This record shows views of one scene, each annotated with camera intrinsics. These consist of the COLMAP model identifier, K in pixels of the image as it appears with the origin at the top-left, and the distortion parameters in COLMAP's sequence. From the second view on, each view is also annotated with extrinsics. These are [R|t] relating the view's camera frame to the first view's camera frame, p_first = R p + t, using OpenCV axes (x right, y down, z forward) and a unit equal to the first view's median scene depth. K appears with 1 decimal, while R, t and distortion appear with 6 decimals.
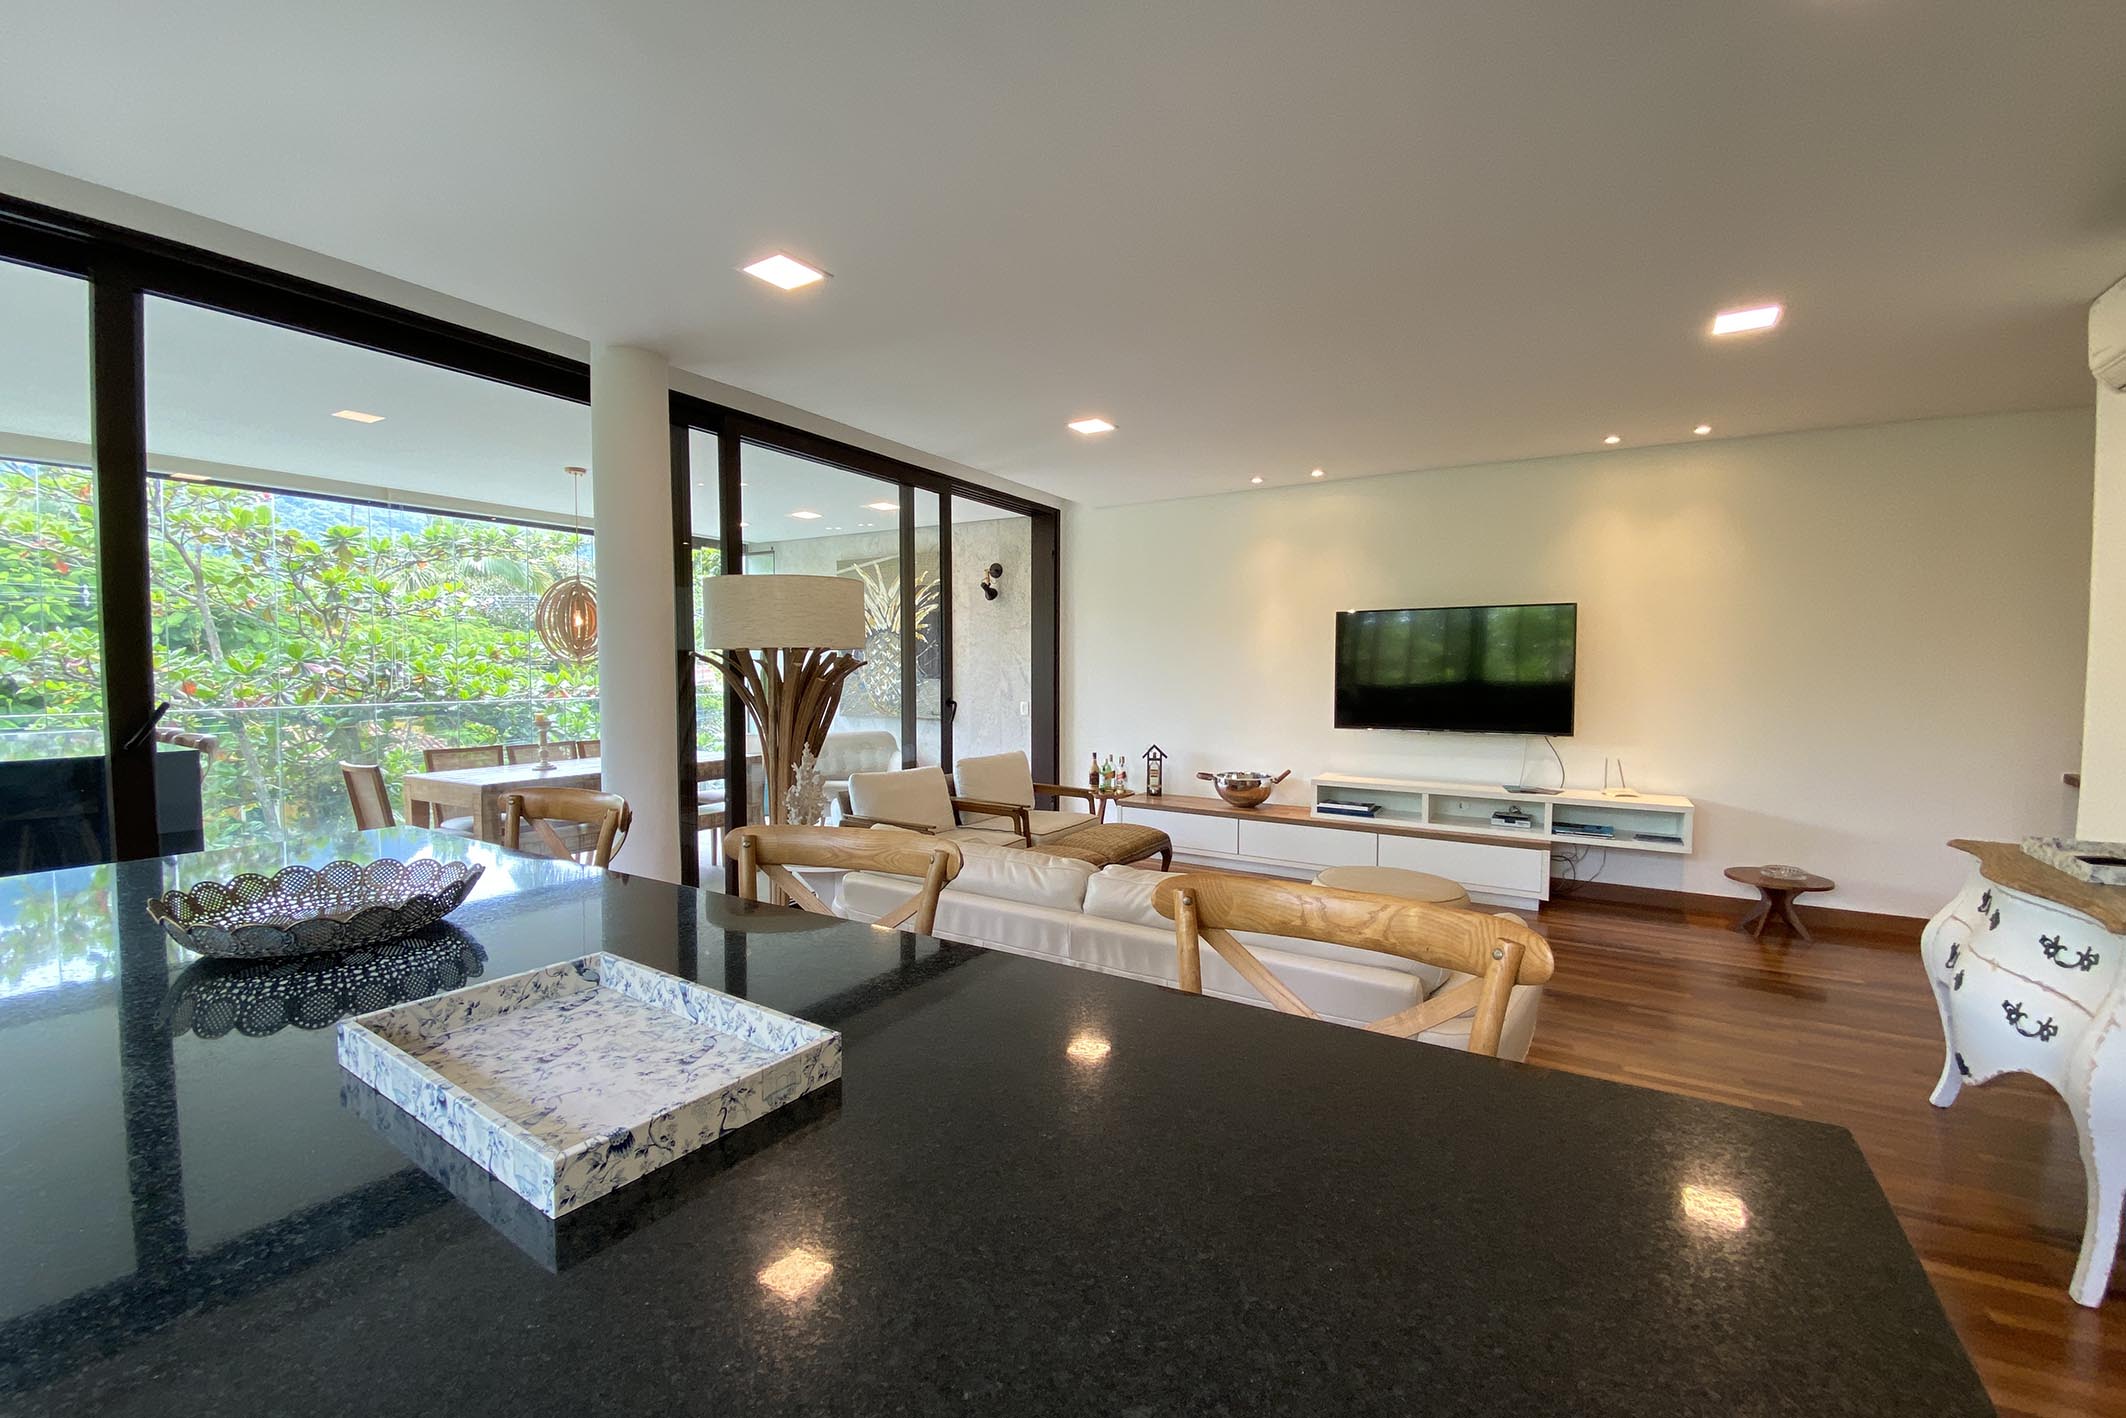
lens RADIAL K [[855.4, 0, 1050.0], [0, 855.4, 713.8], [0, 0, 1]] dist [0.035172, -0.028709]
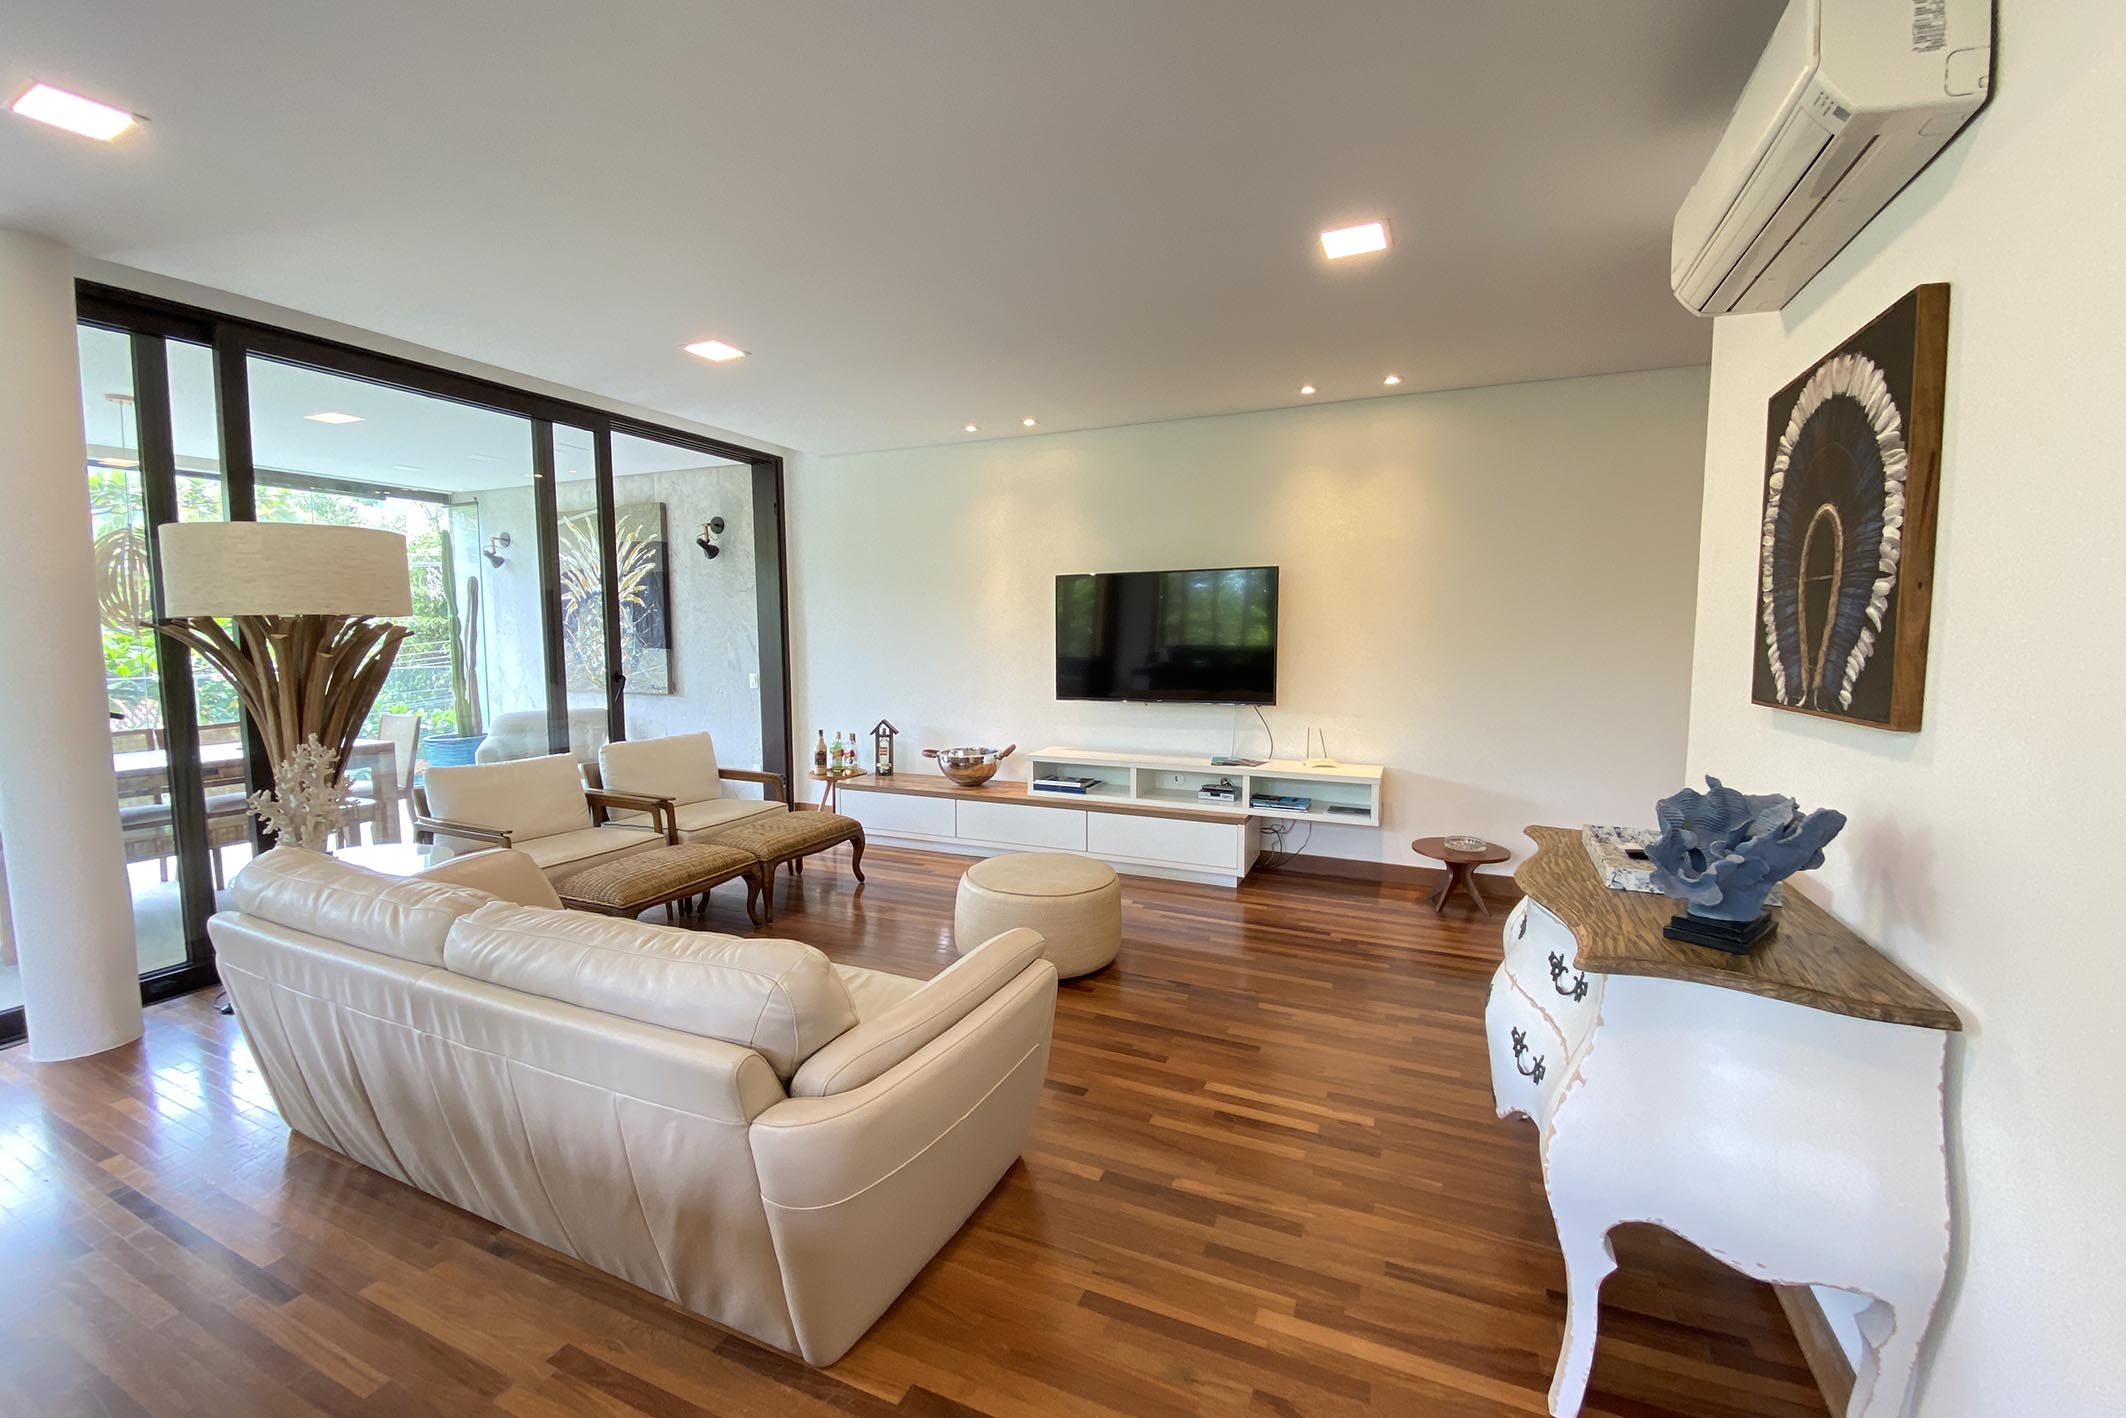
lens RADIAL K [[861.9, 0, 1052.7], [0, 861.9, 707.3], [0, 0, 1]] dist [0.035788, -0.028590]
pose [[0.991167, -0.019403, 0.131189, 0.231561], [0.014976, 0.999287, 0.034650, -0.007355], [-0.131768, -0.032379, 0.990752, 0.086821]]
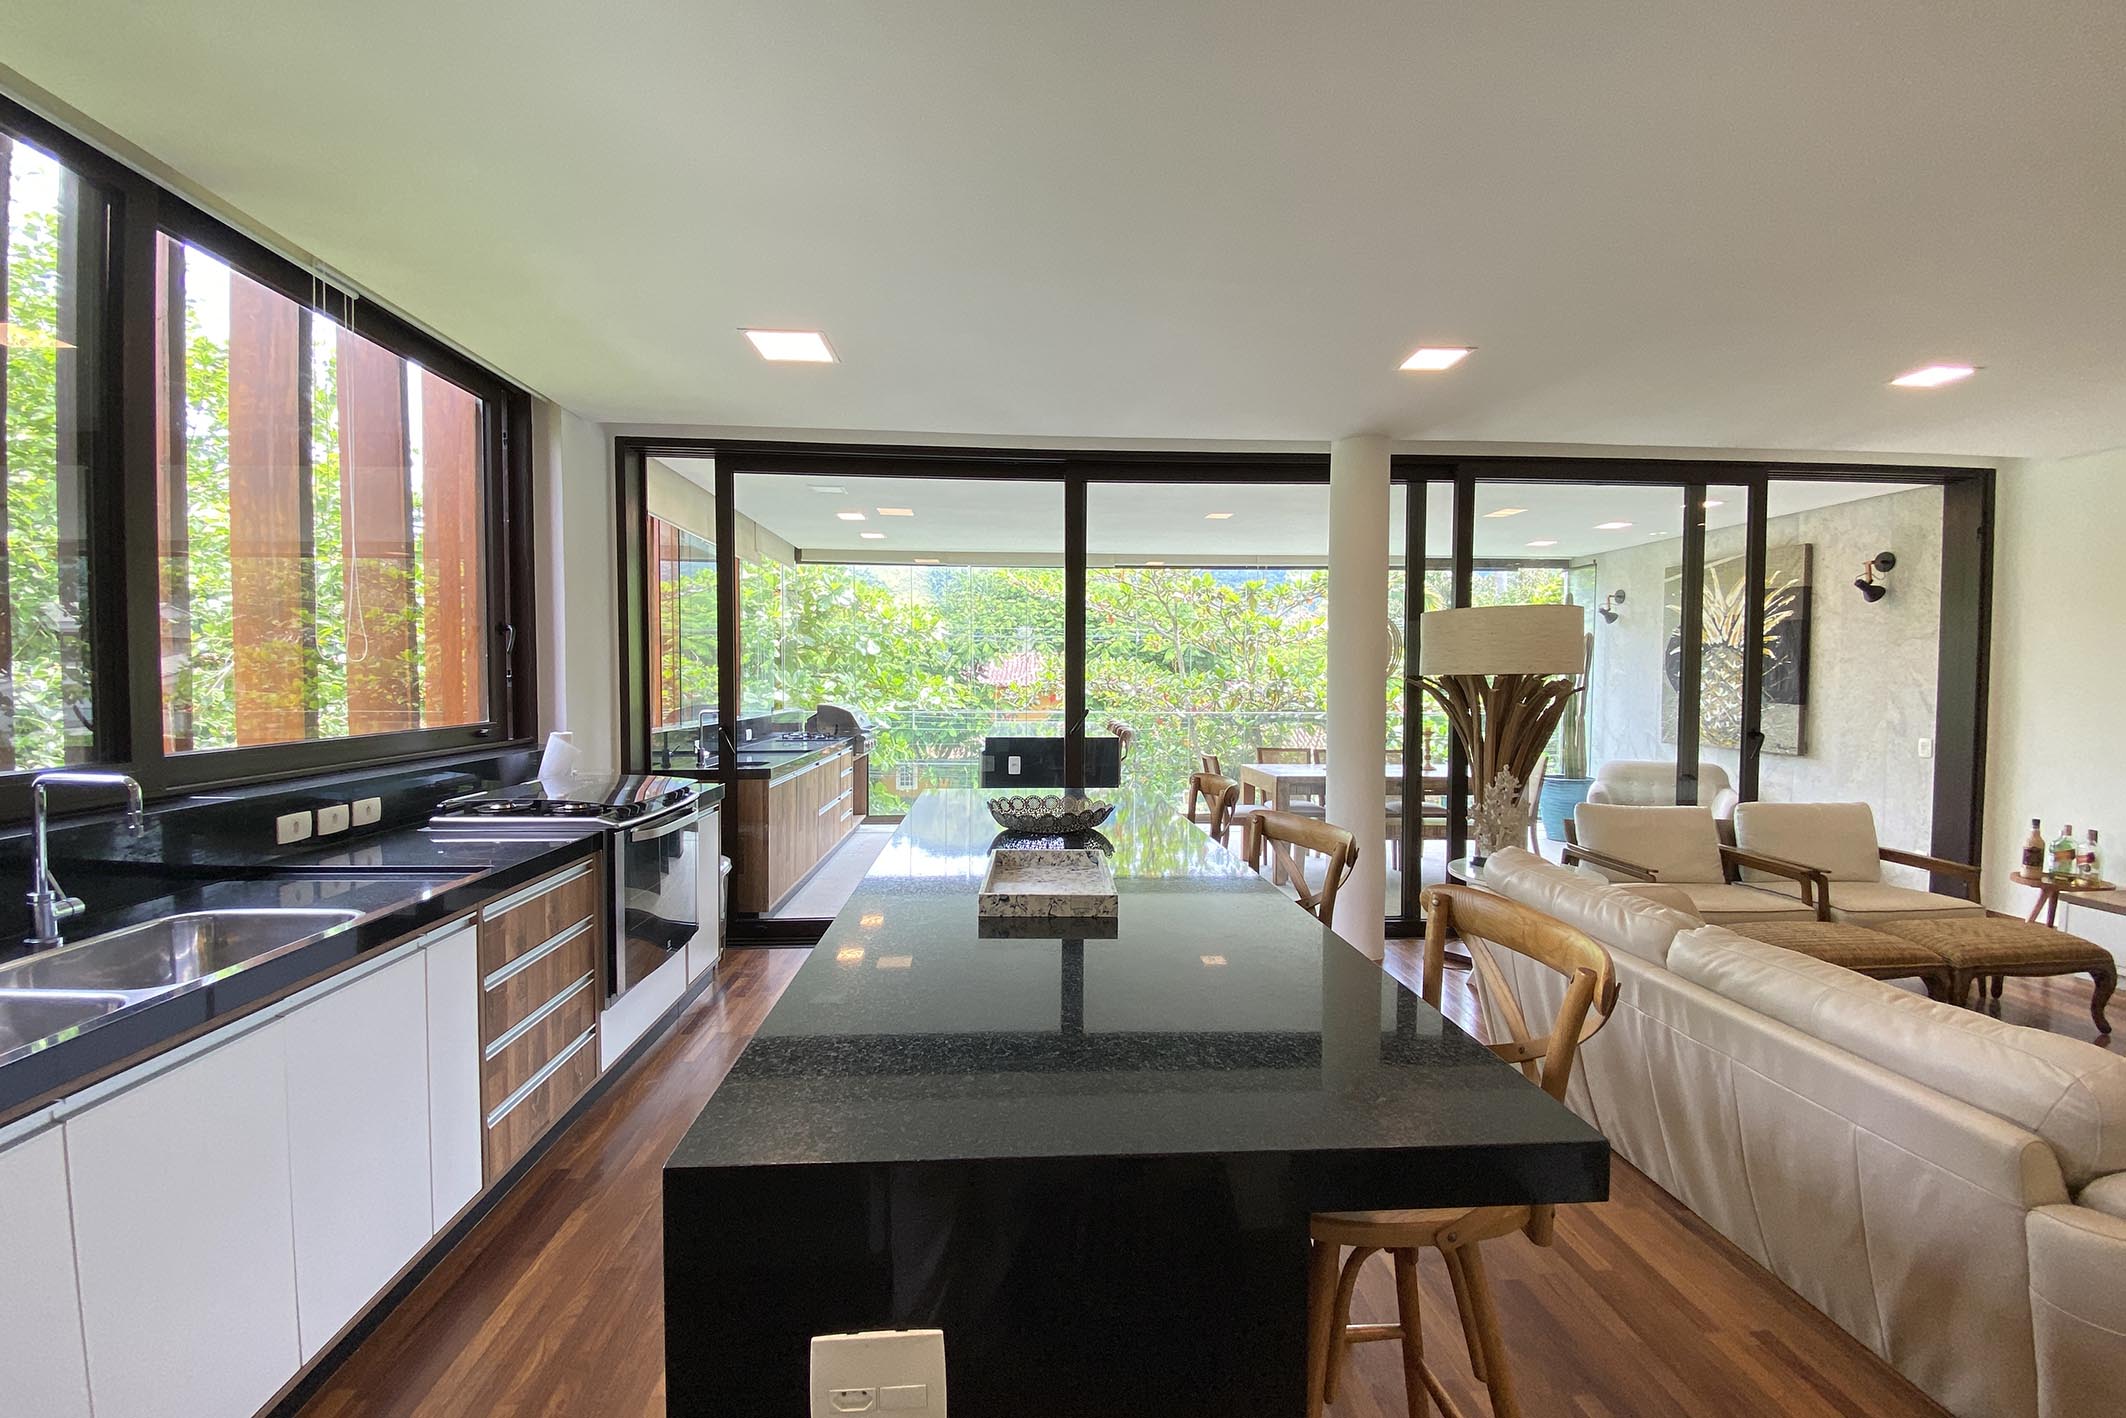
lens RADIAL K [[861.9, 0, 1052.7], [0, 861.9, 707.3], [0, 0, 1]] dist [0.035788, -0.028590]
pose [[0.578241, 0.027426, -0.815405, 0.203036], [-0.046783, 0.998905, 0.000422, -0.008831], [0.814523, 0.037904, 0.578891, -0.046031]]
